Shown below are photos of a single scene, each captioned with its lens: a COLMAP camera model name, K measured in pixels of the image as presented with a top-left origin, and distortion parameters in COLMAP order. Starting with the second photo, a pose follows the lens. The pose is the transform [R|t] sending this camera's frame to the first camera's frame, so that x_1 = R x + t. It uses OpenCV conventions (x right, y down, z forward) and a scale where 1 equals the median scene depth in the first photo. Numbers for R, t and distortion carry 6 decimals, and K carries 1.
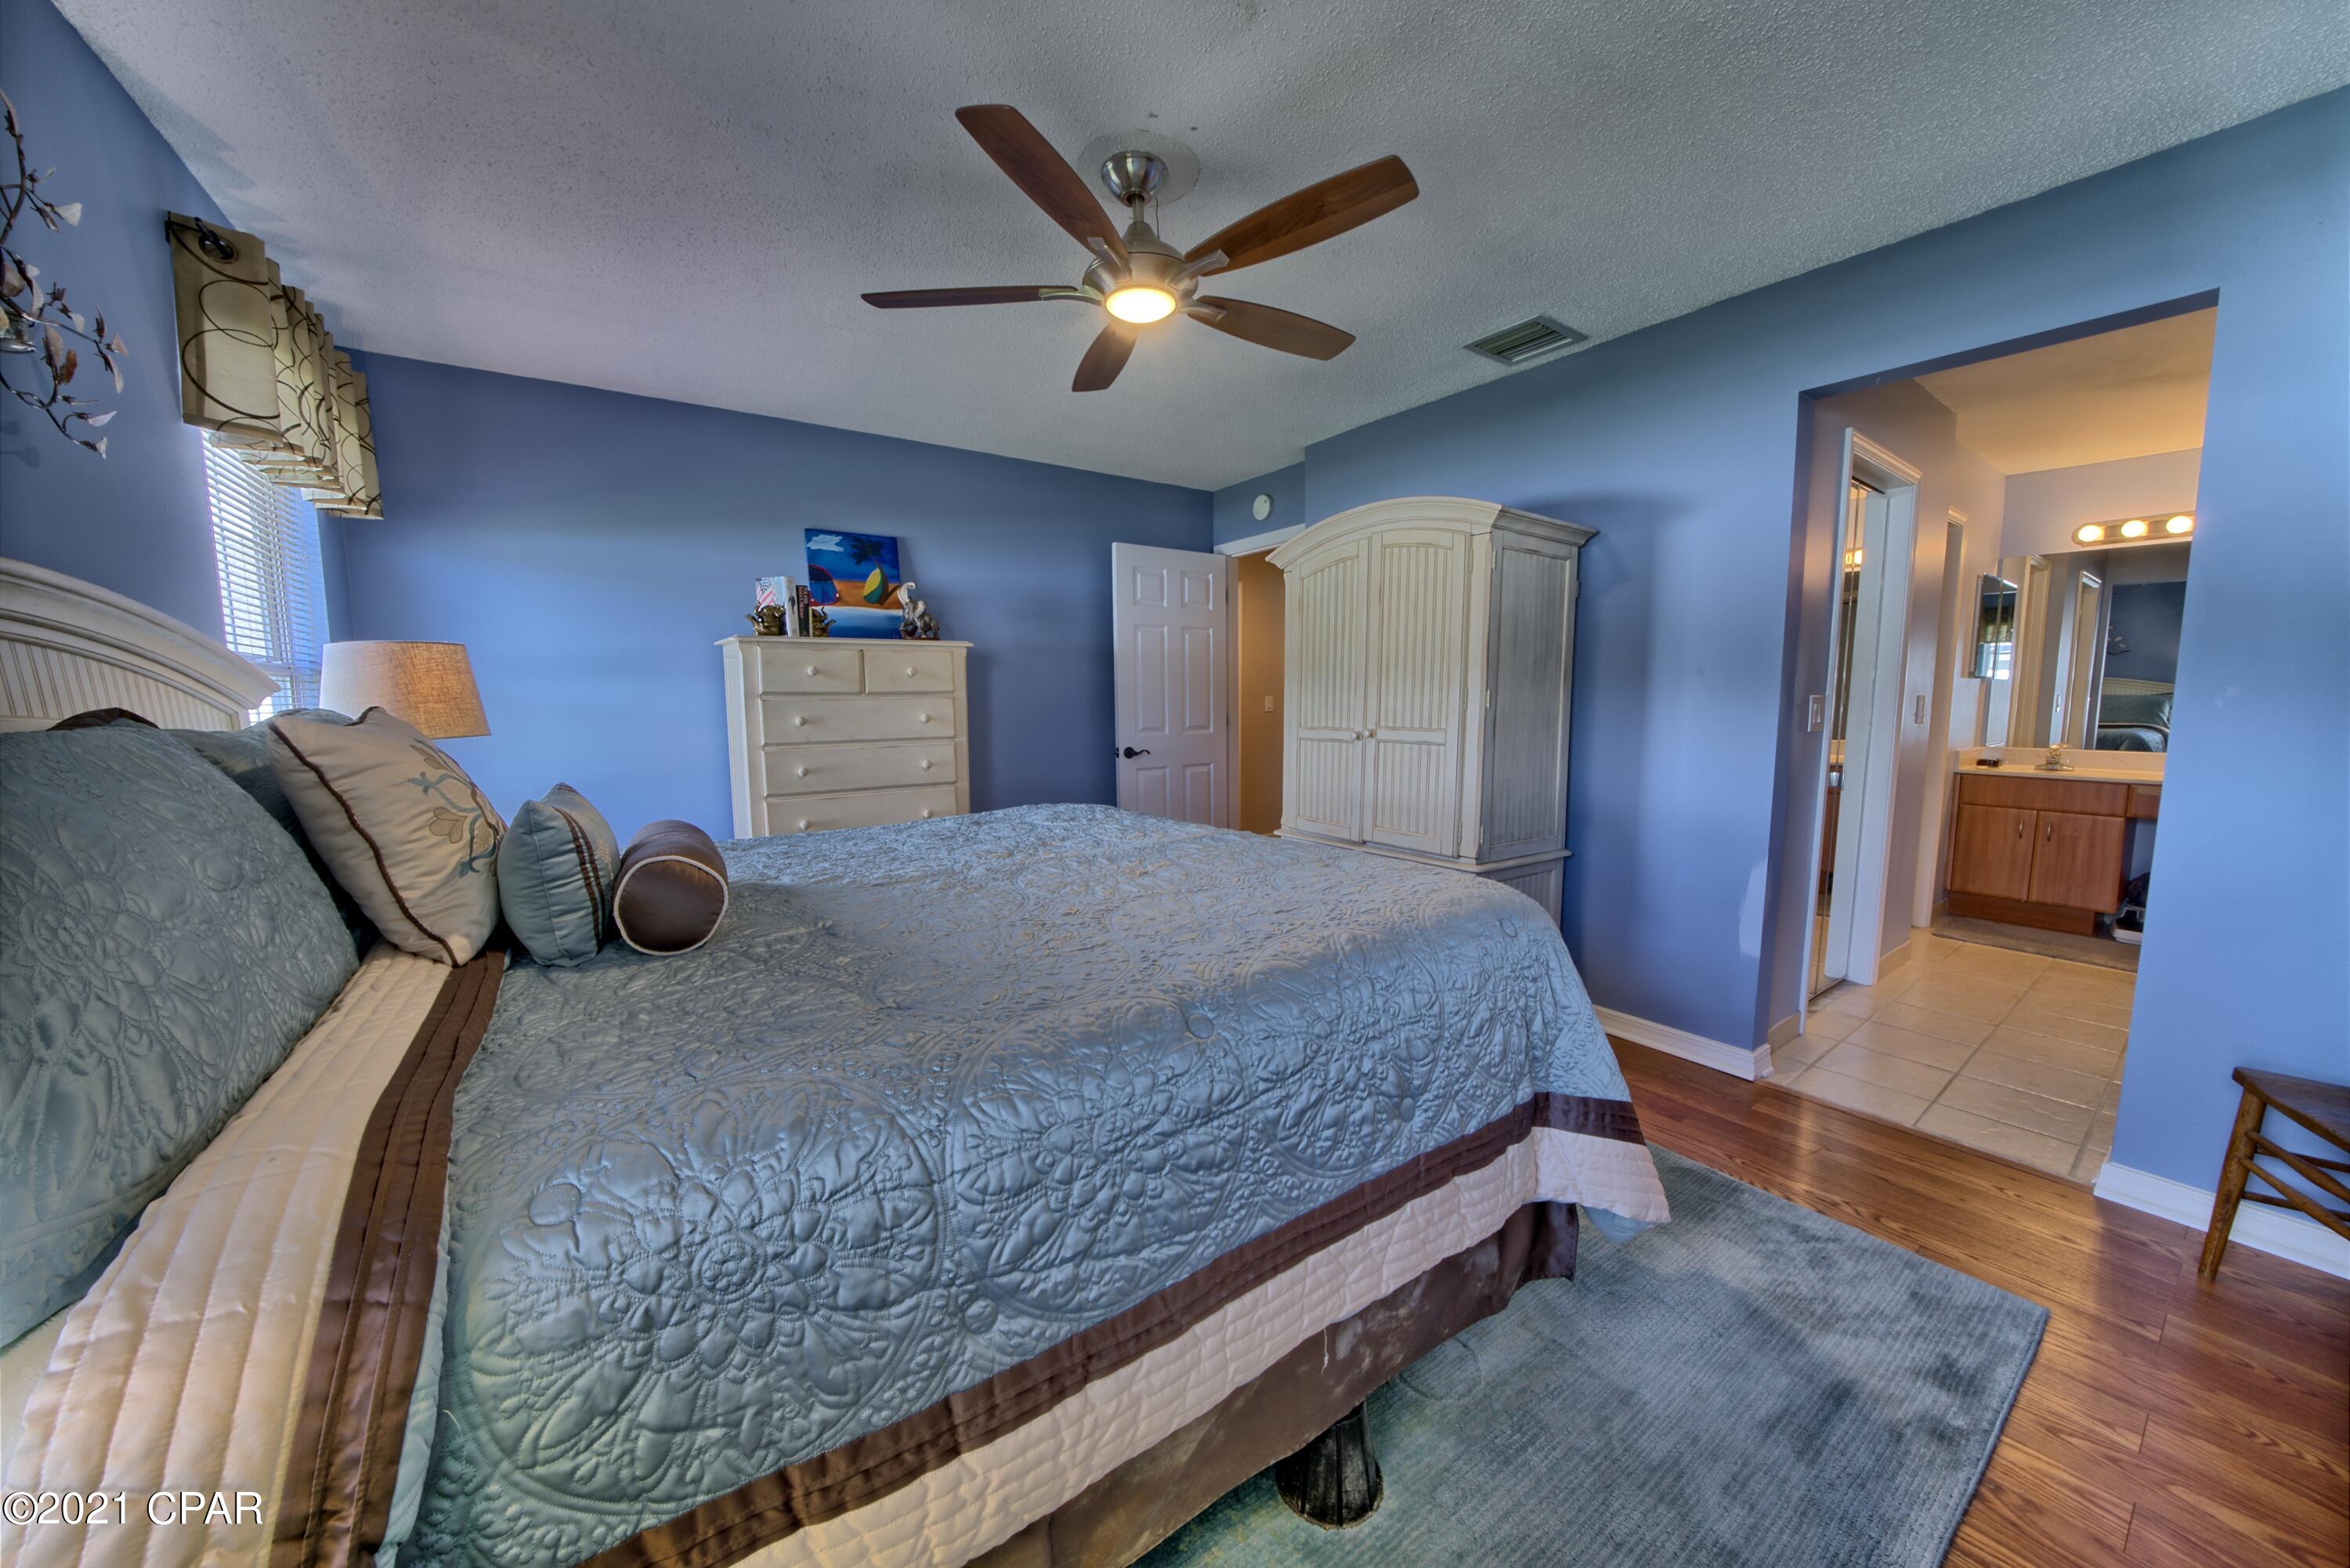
lens RADIAL K [[810.0, 0, 1167.8], [0, 810.0, 783.7], [0, 0, 1]] dist [-0.021286, 0.001732]
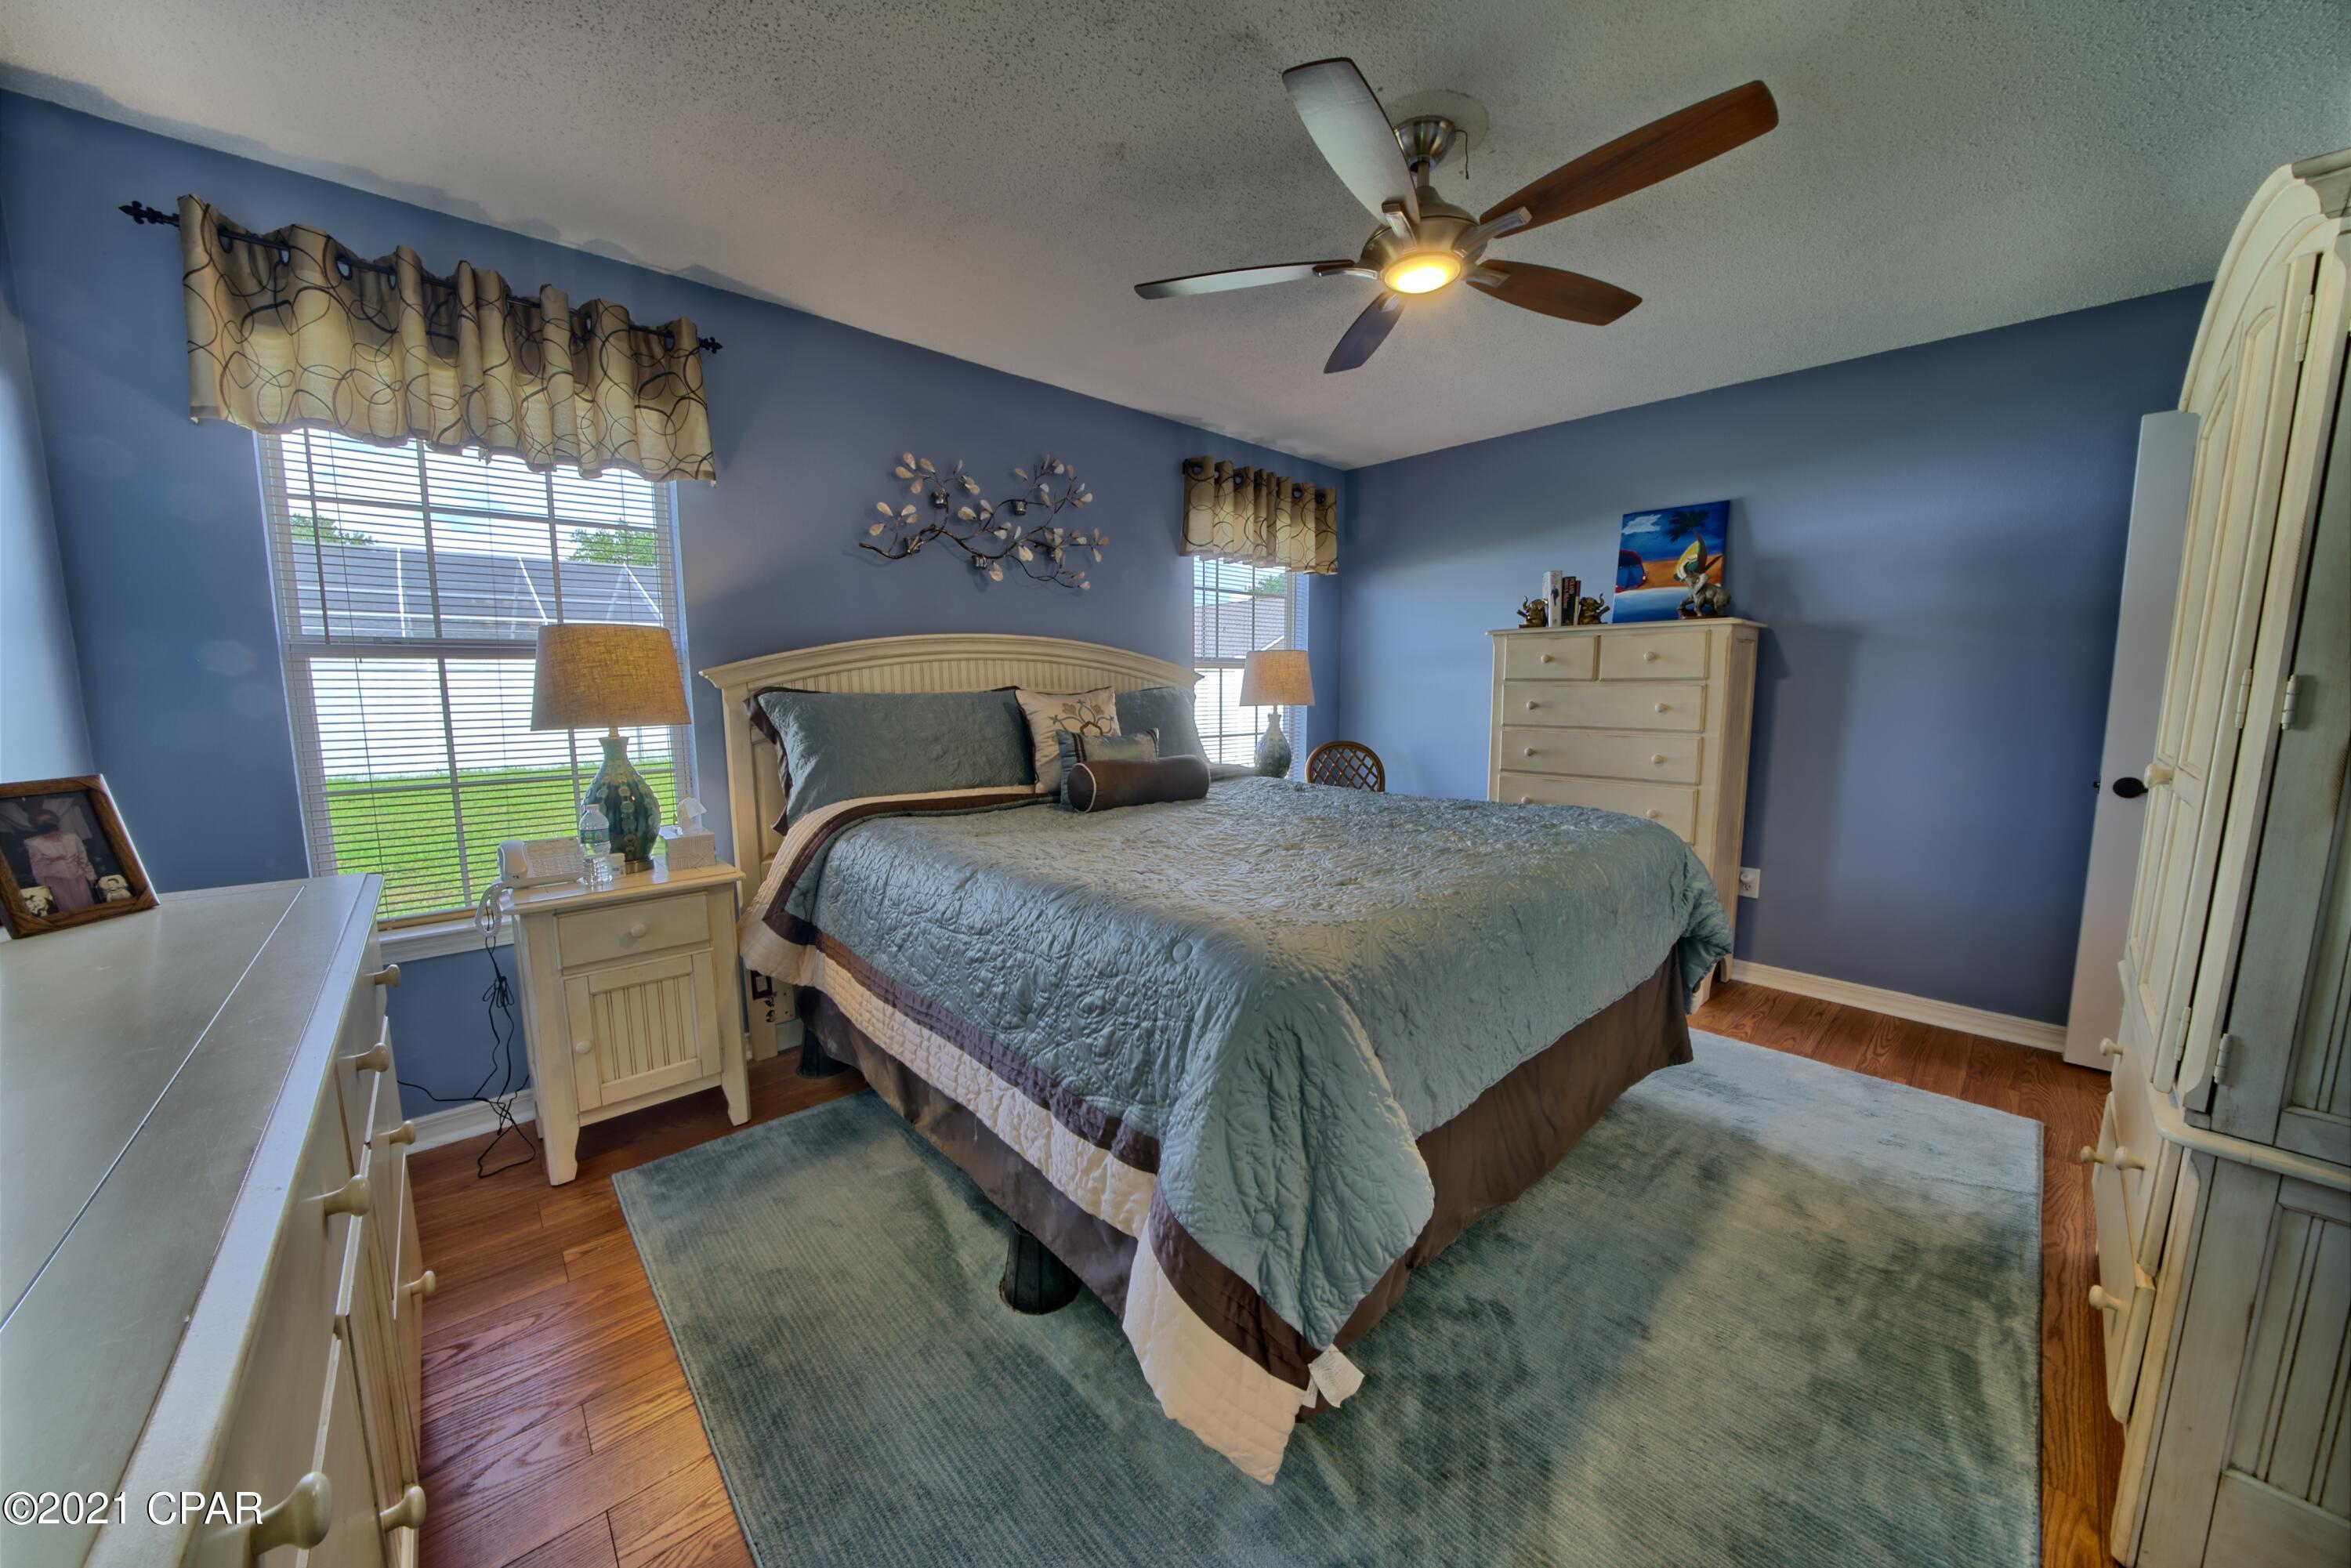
lens RADIAL K [[810.4, 0, 1182.4], [0, 810.4, 791.4], [0, 0, 1]] dist [-0.021286, 0.001732]
pose [[0.128257, 0.132392, -0.982864, 0.527667], [-0.107338, 0.987081, 0.118953, -0.038980], [0.985915, 0.090242, 0.140810, 0.364455]]
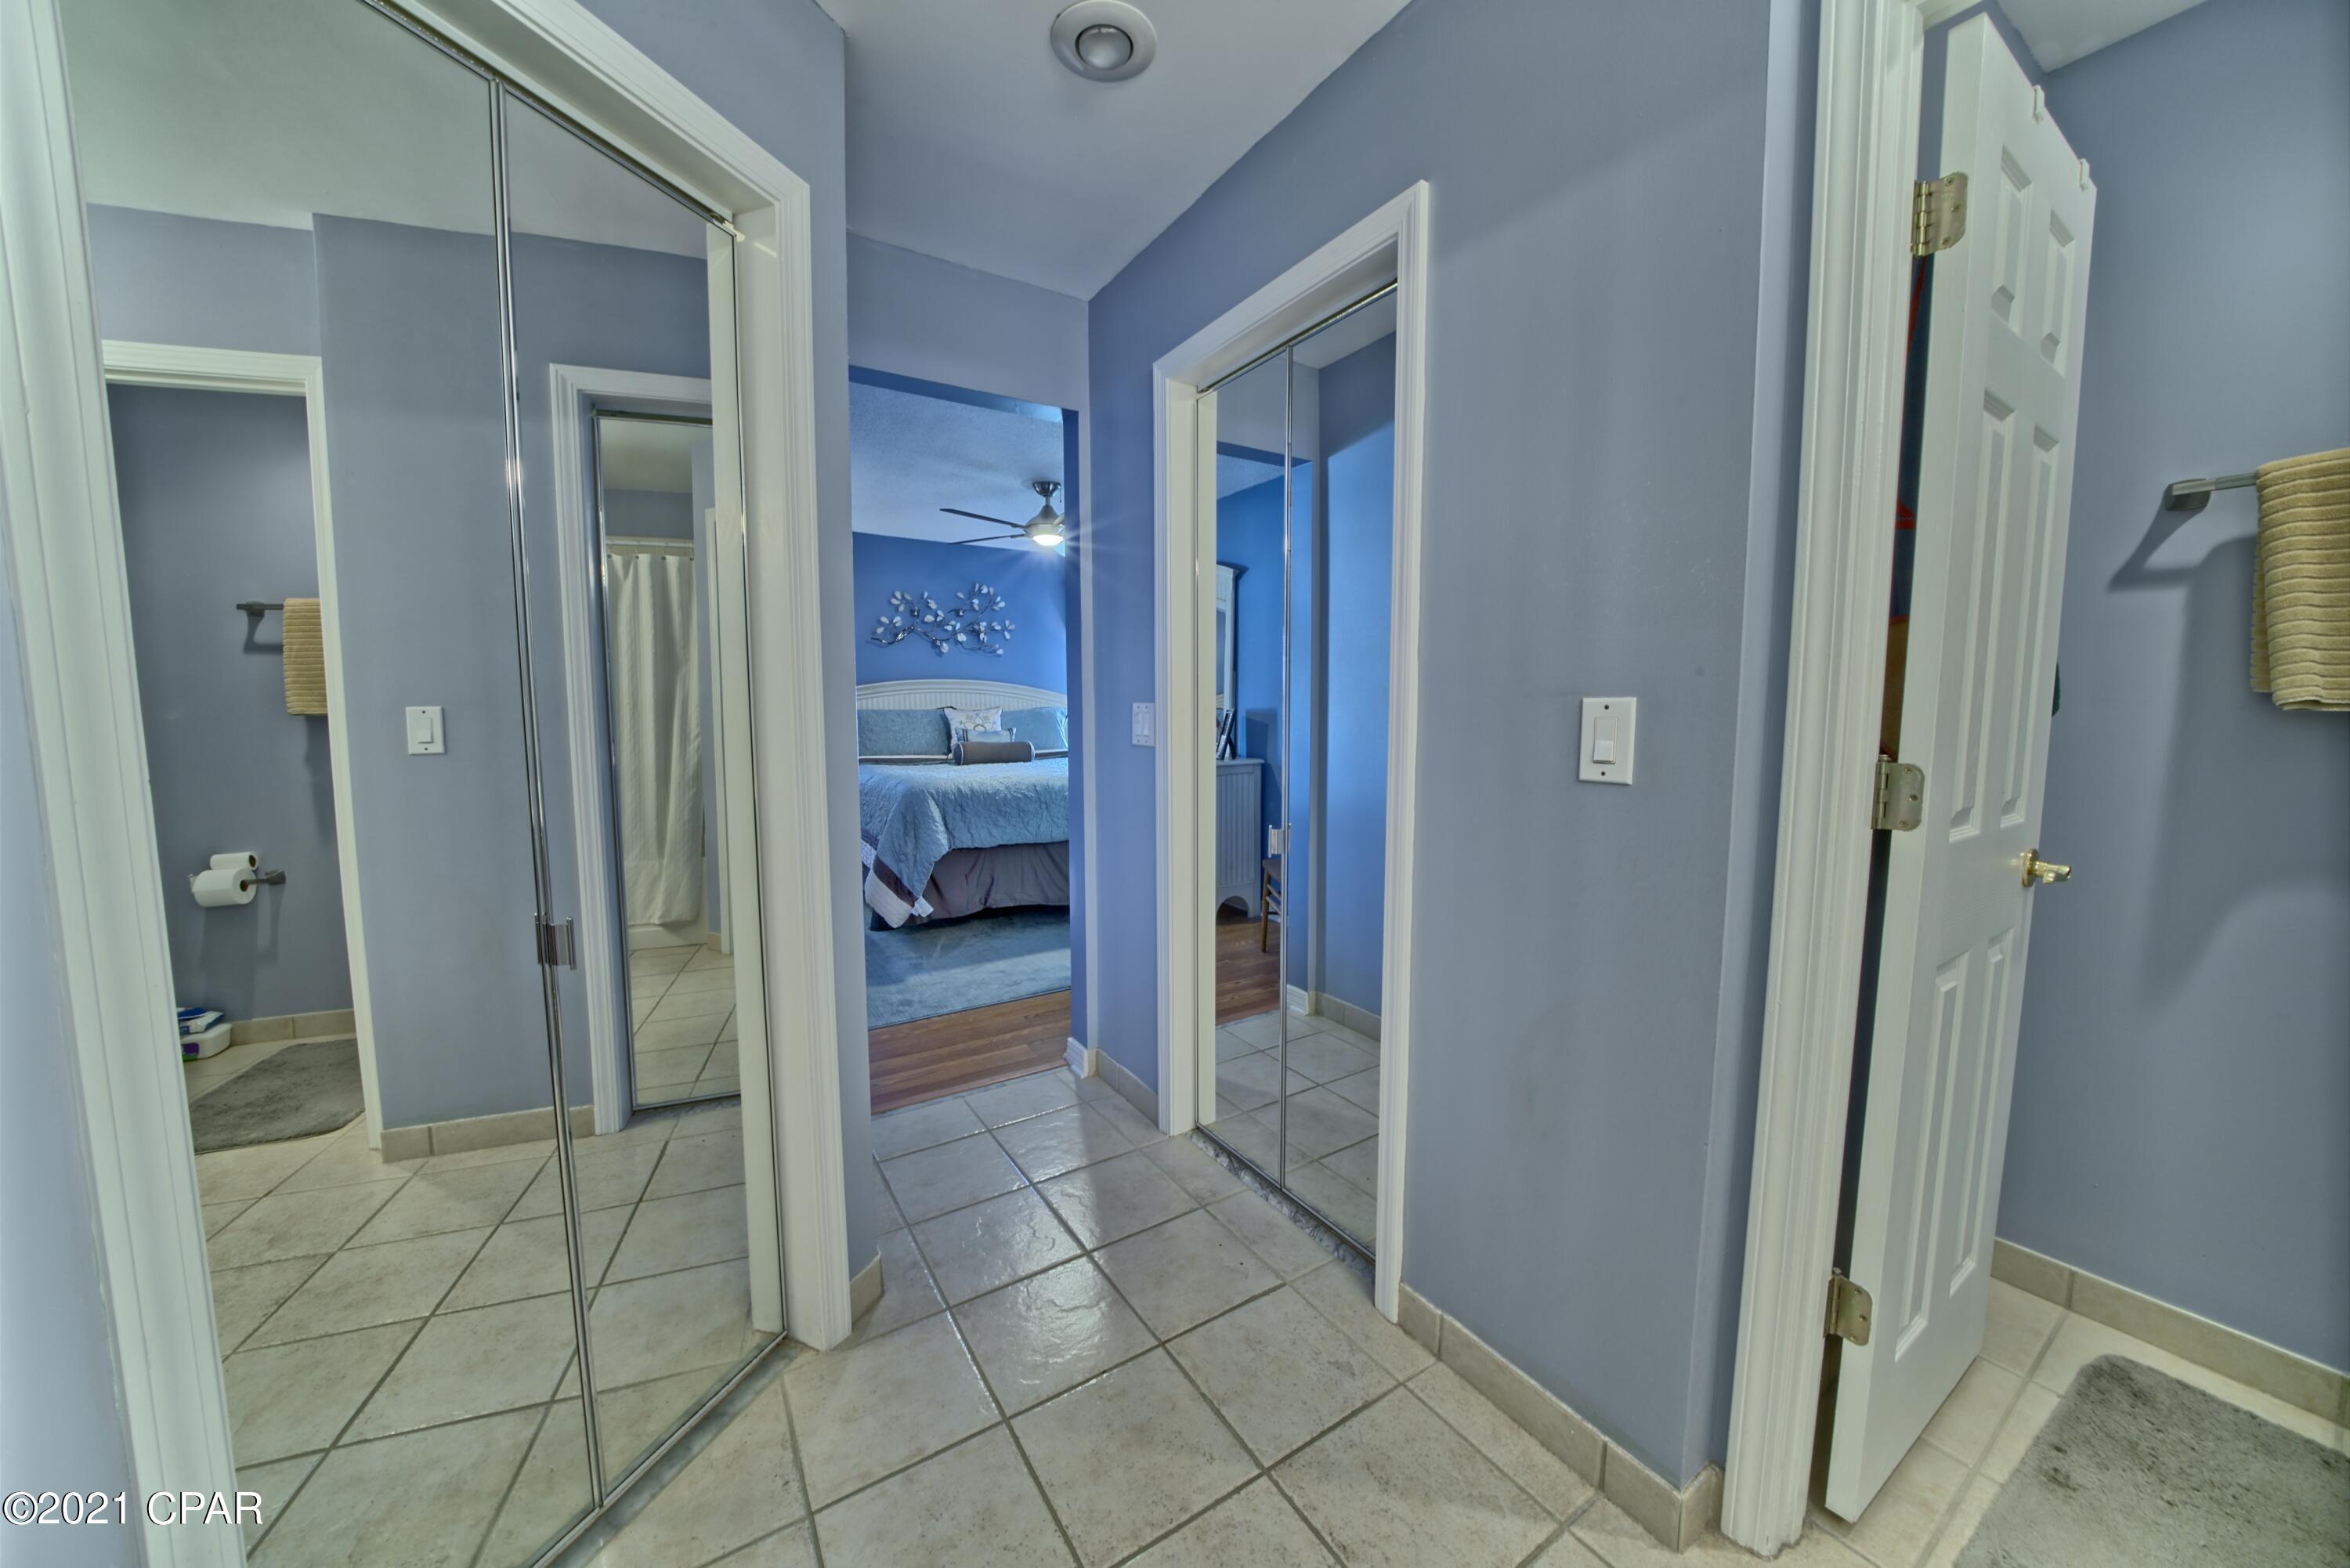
lens RADIAL K [[810.0, 0, 1179.1], [0, 810.0, 781.7], [0, 0, 1]] dist [-0.021286, 0.001732]
pose [[-0.046787, 0.095551, -0.994324, 1.322751], [-0.109335, 0.988944, 0.100179, -0.094522], [0.992903, 0.113401, -0.035823, 0.862797]]
